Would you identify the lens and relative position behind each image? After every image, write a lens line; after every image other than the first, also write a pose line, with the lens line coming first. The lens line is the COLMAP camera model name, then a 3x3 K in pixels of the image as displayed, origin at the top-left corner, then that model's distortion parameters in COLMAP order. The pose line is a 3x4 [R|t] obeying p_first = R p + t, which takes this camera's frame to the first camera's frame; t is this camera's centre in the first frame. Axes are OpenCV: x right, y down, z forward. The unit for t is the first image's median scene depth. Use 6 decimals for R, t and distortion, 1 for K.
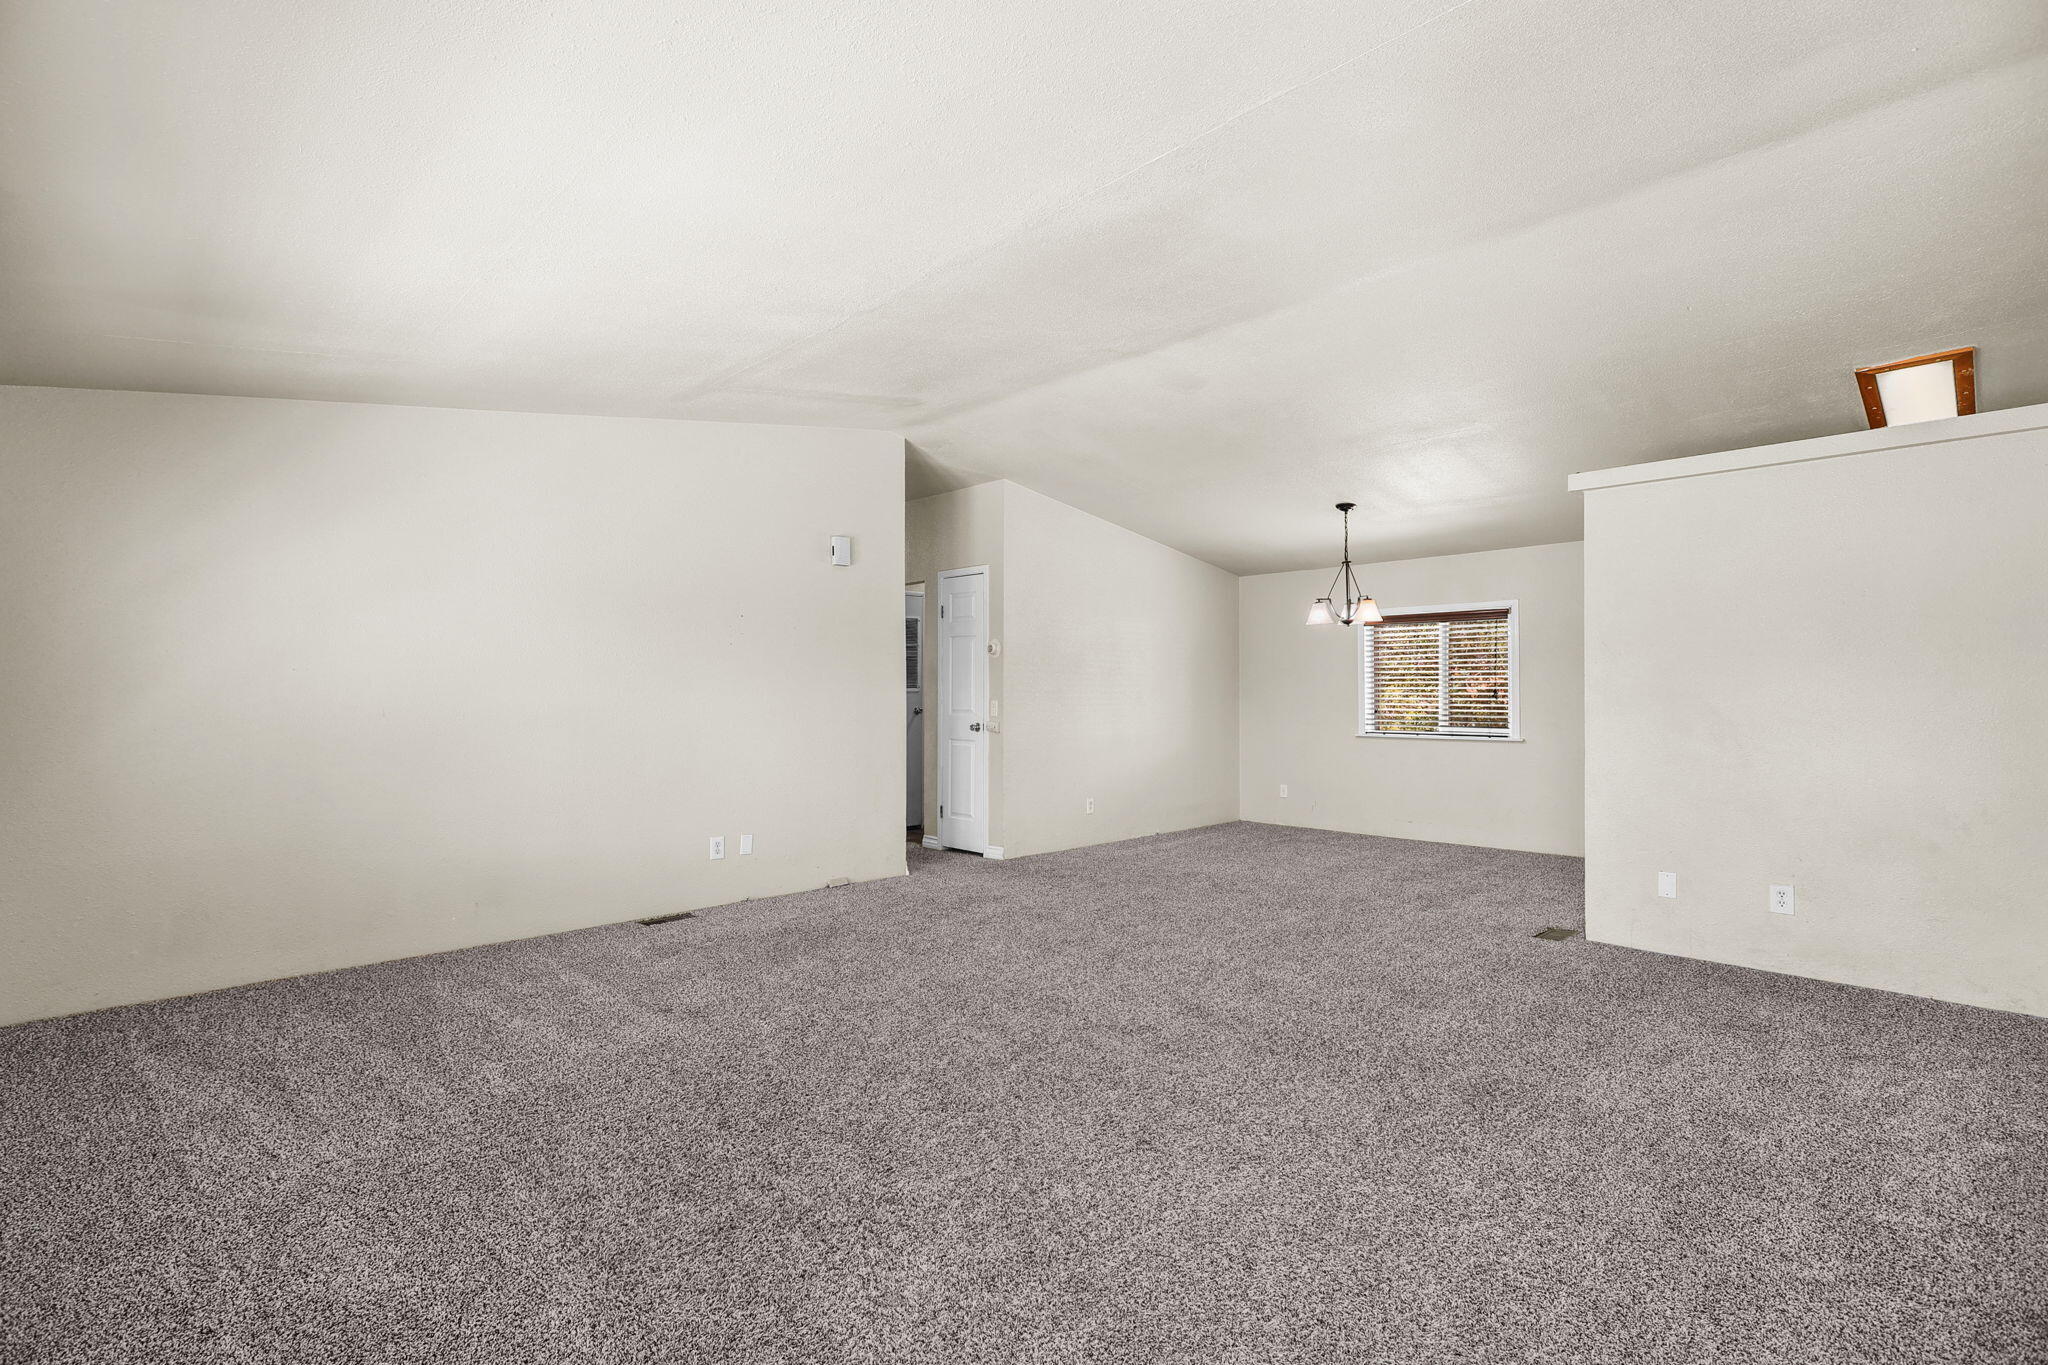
lens RADIAL K [[953.3, 0, 1024.8], [0, 953.3, 695.6], [0, 0, 1]] dist [0.001066, 0.001238]
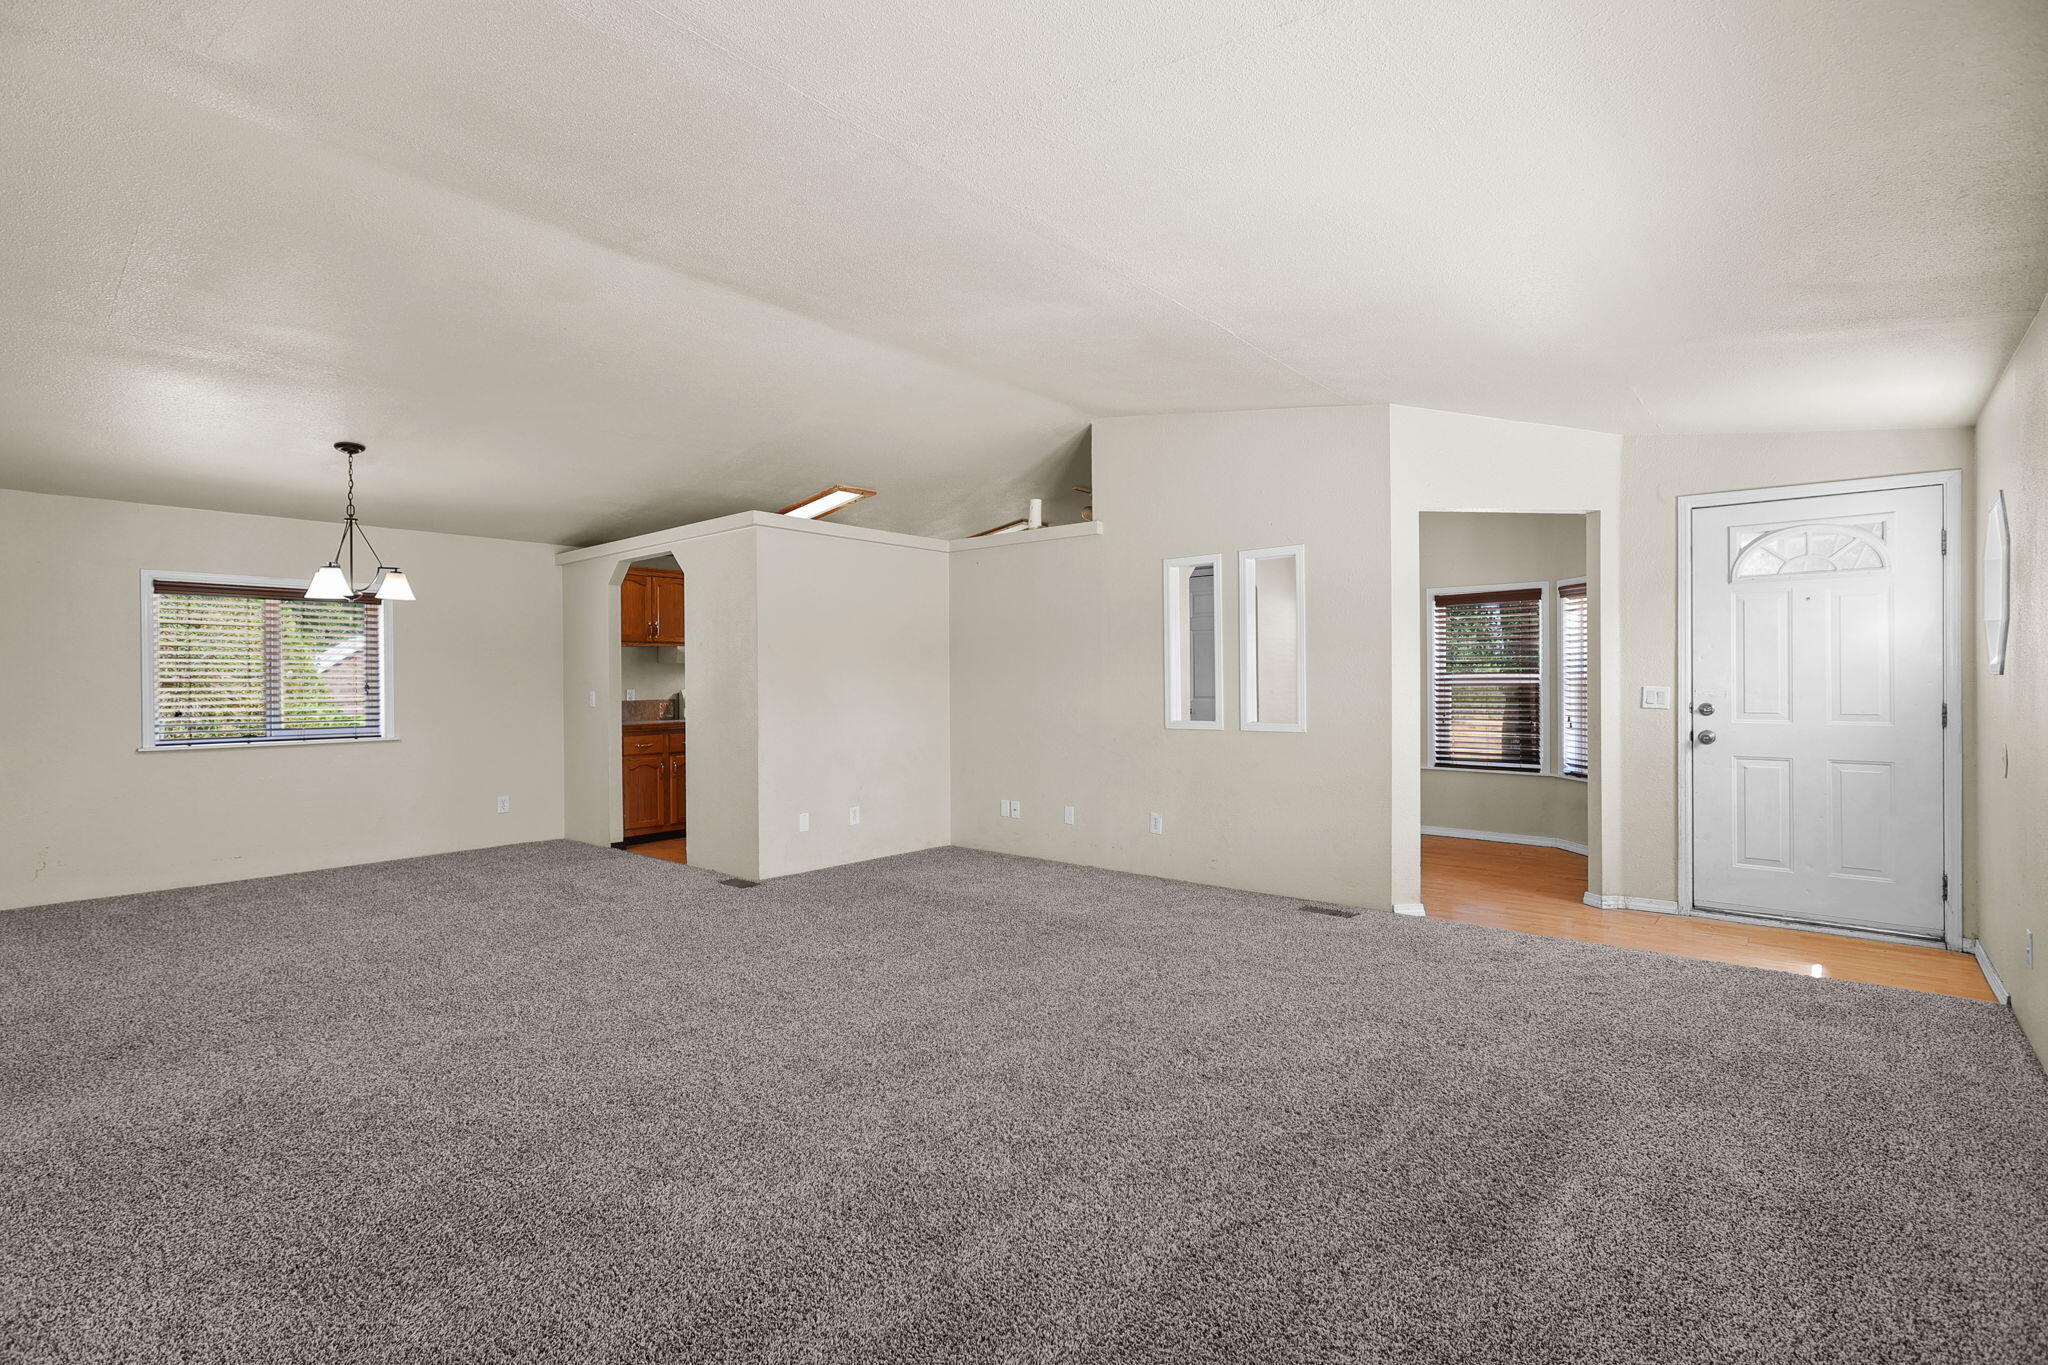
lens RADIAL K [[953.3, 0, 1020.6], [0, 953.3, 672.5], [0, 0, 1]] dist [0.001066, 0.001238]
pose [[-0.083924, 0.014048, 0.996373, -0.439883], [0.010762, 0.999855, -0.013191, 0.001472], [-0.996414, 0.009616, -0.084063, 0.478263]]
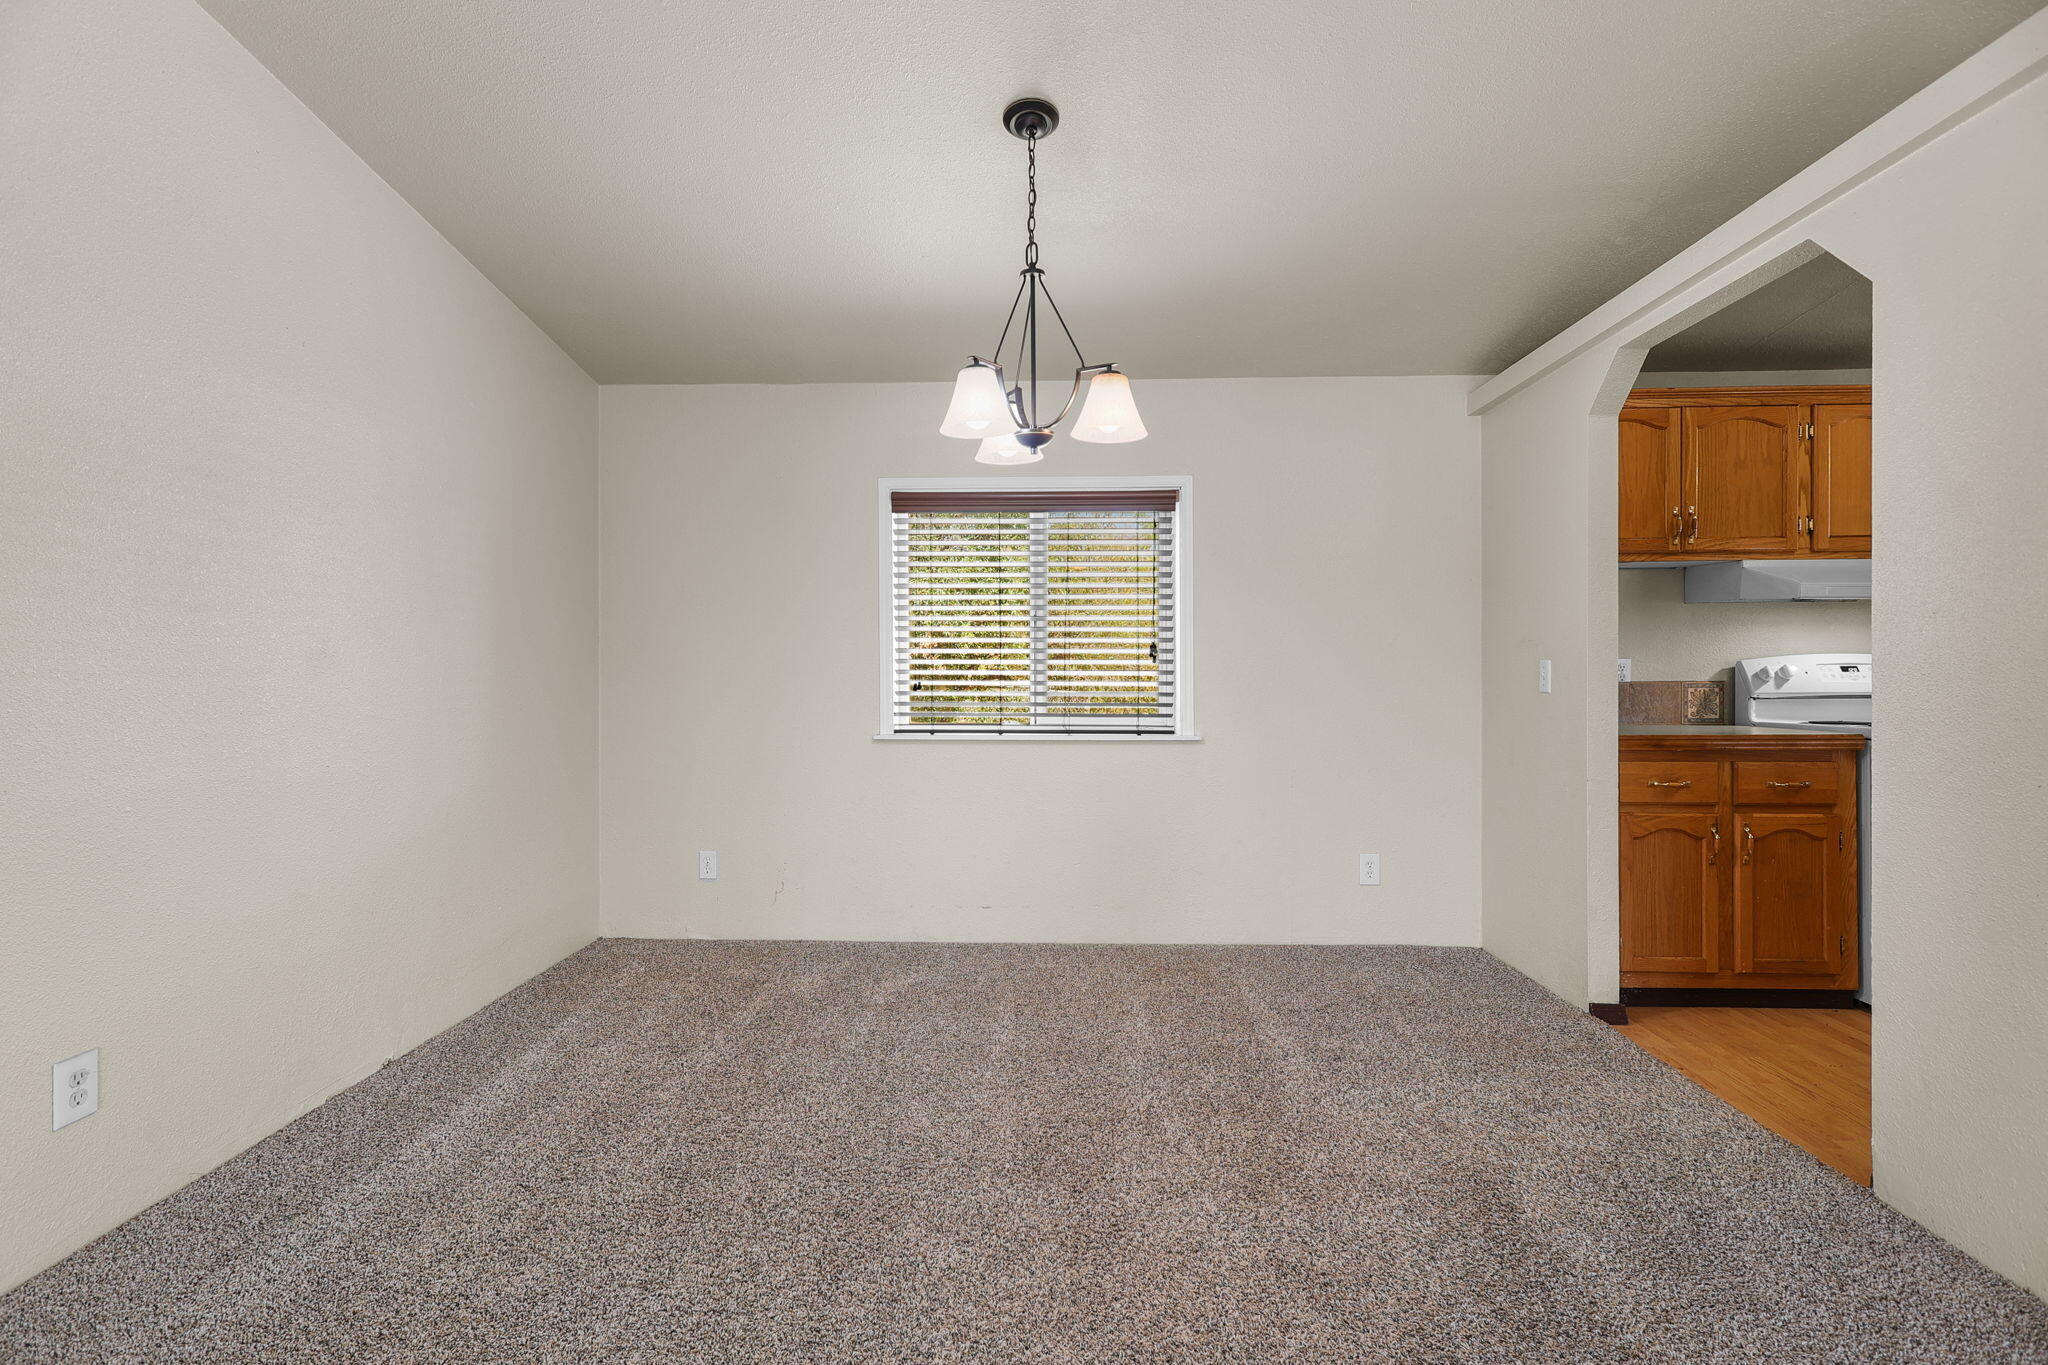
lens RADIAL K [[953.3, 0, 1010.0], [0, 953.3, 675.6], [0, 0, 1]] dist [0.001066, 0.001238]
pose [[0.726939, 0.001865, 0.686700, 0.075854], [-0.001899, 0.999998, -0.000705, 0.011968], [-0.686700, -0.000791, 0.726941, 0.679907]]
